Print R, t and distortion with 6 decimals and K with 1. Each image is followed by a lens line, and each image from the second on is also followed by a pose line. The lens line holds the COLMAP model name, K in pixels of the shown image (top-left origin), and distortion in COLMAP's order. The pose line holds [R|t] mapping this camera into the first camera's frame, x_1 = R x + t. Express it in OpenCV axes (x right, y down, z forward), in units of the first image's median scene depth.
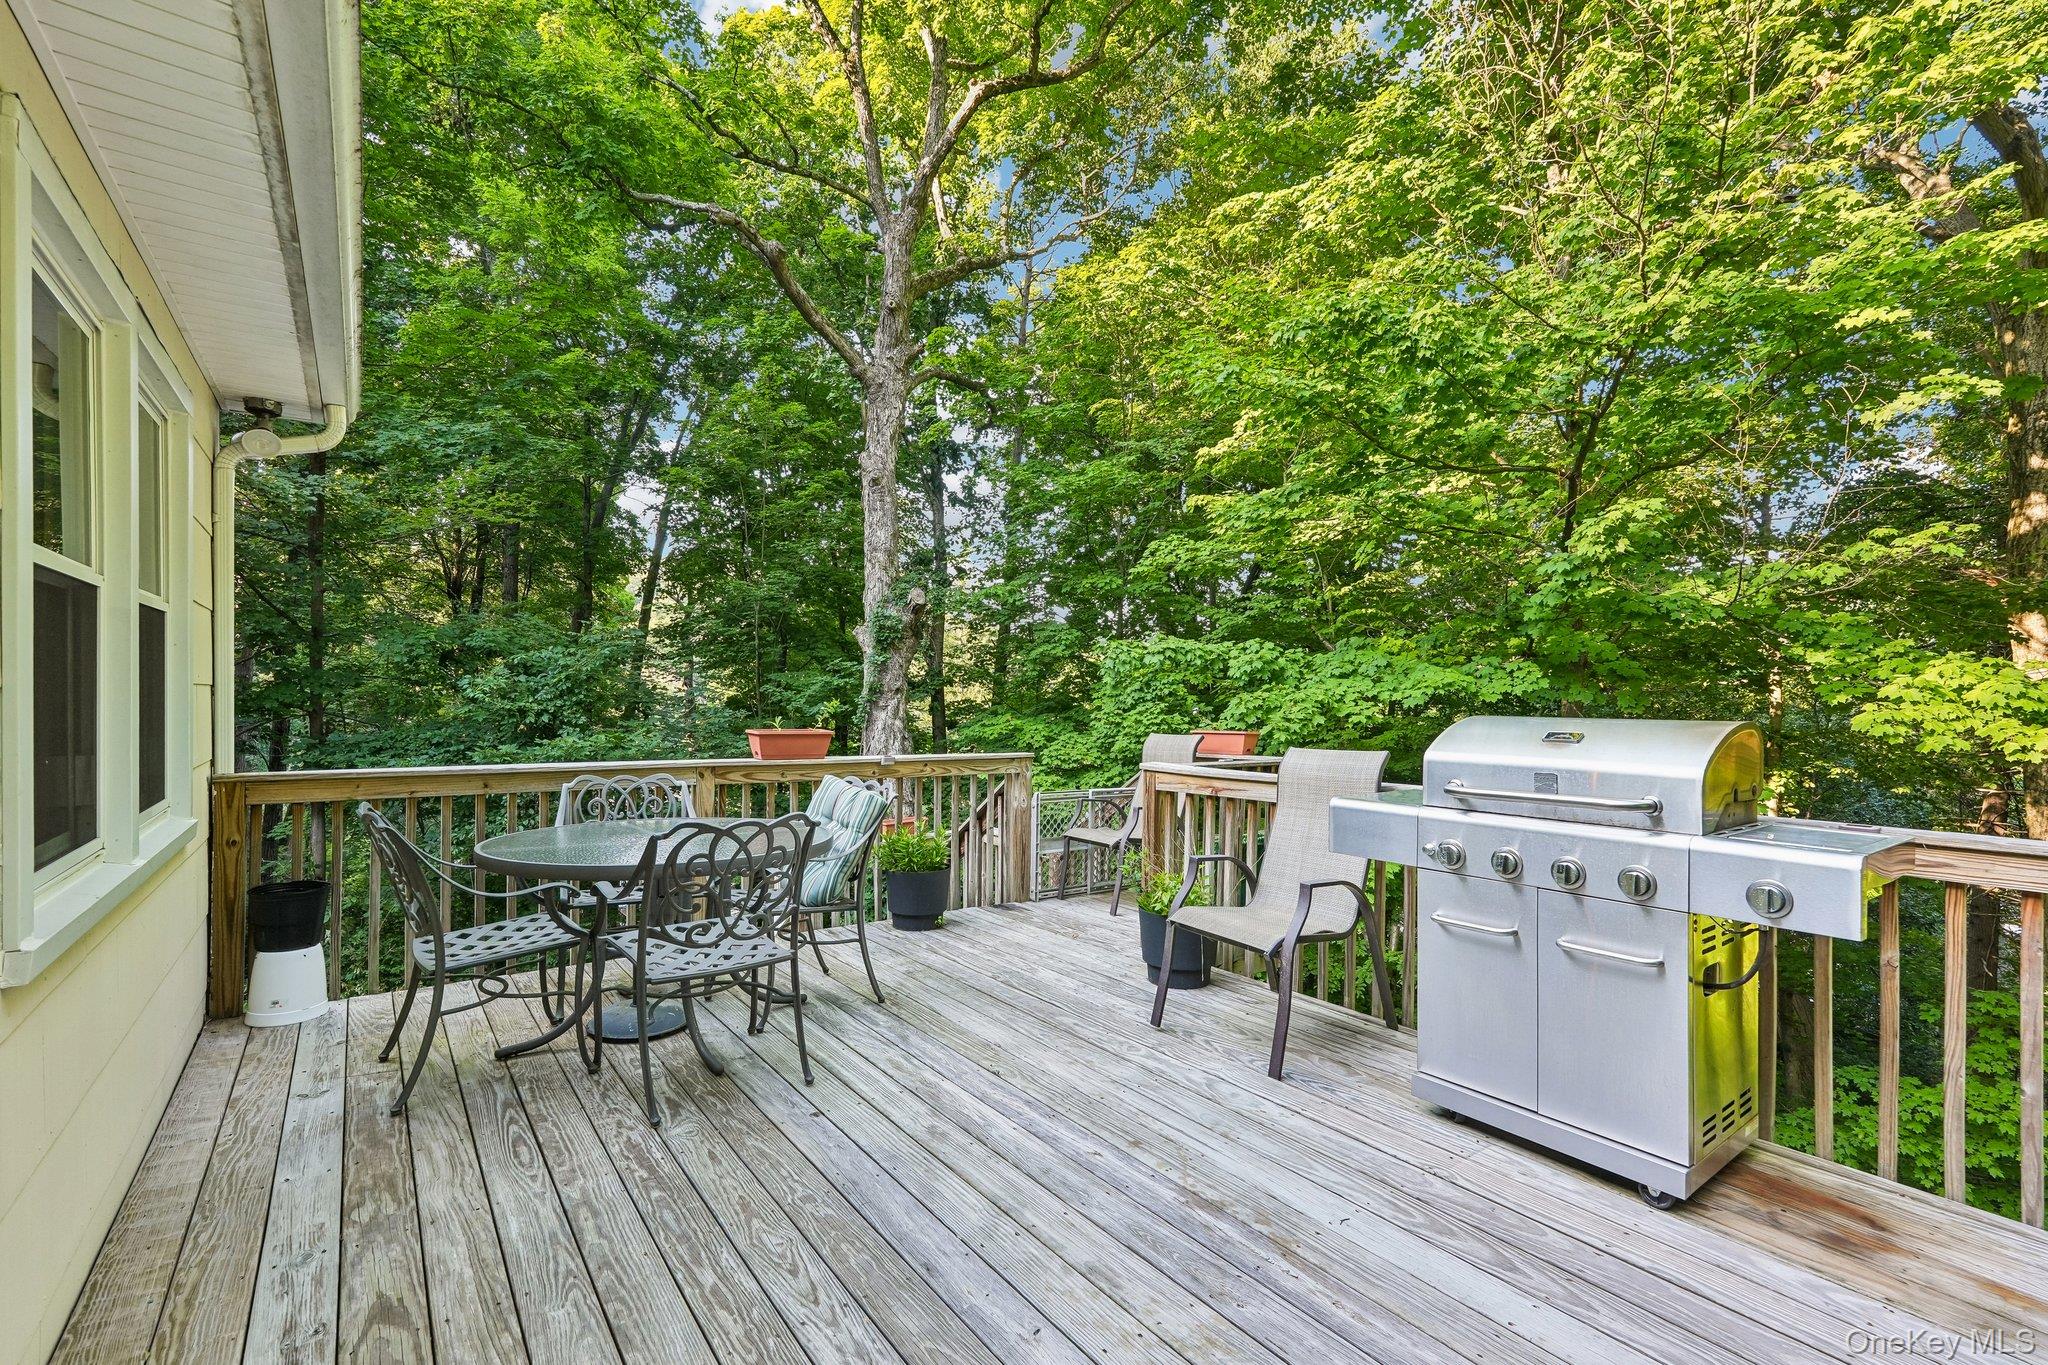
lens RADIAL K [[913.6, 0, 1015.7], [0, 913.6, 690.4], [0, 0, 1]] dist [0.001208, 0.001918]
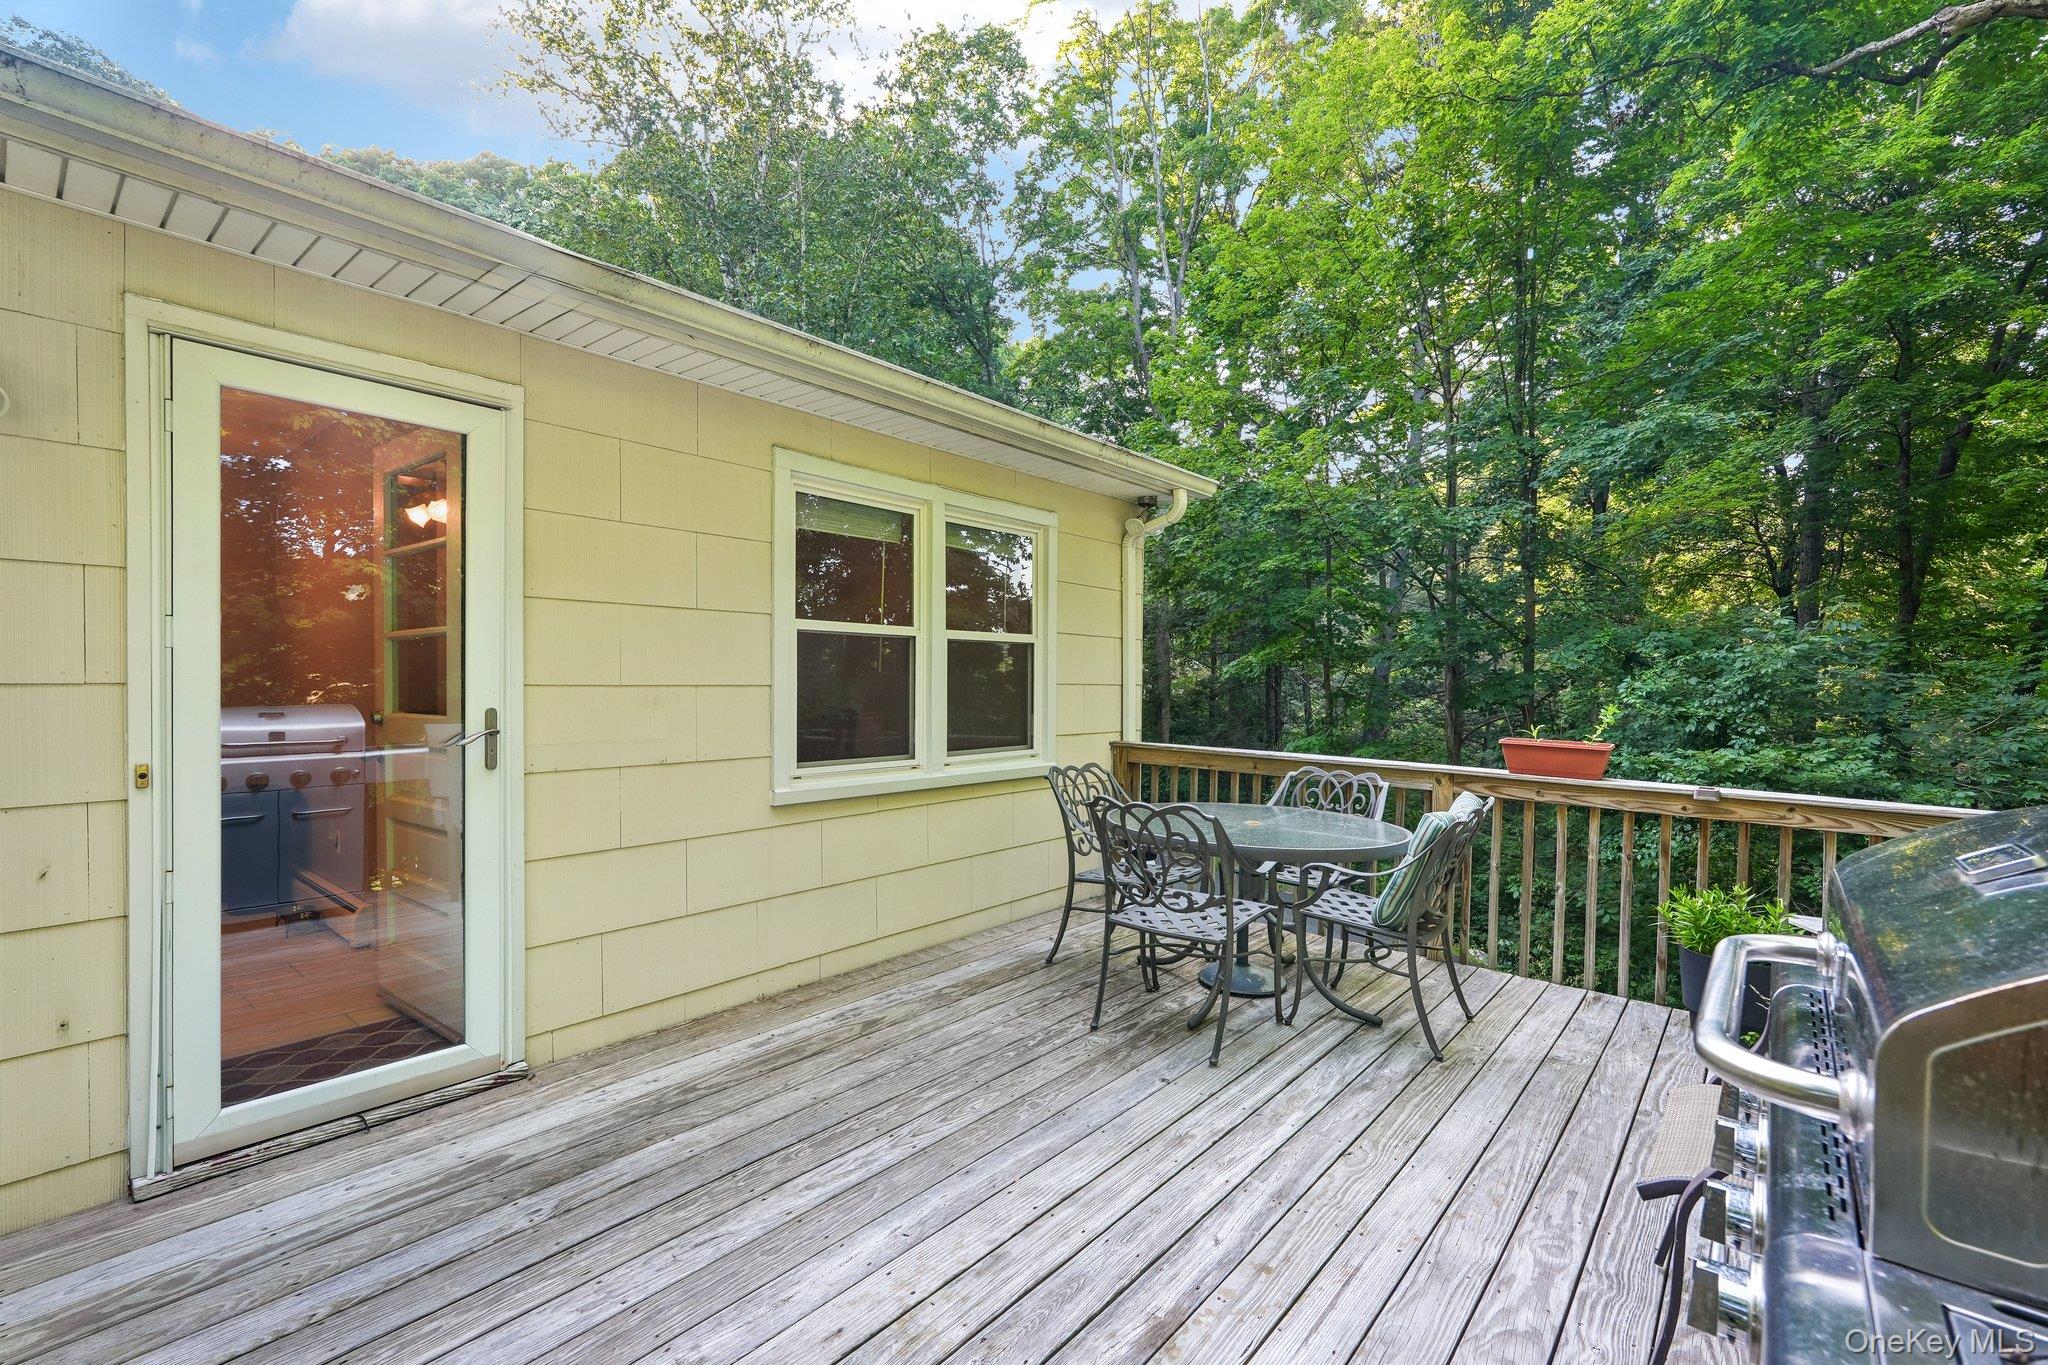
lens RADIAL K [[913.6, 0, 1024.2], [0, 913.6, 700.6], [0, 0, 1]] dist [0.001208, 0.001918]
pose [[0.248223, 0.019127, -0.968514, 0.525925], [-0.012140, 0.999788, 0.016633, -0.002583], [0.968627, 0.007629, 0.248402, 0.378699]]
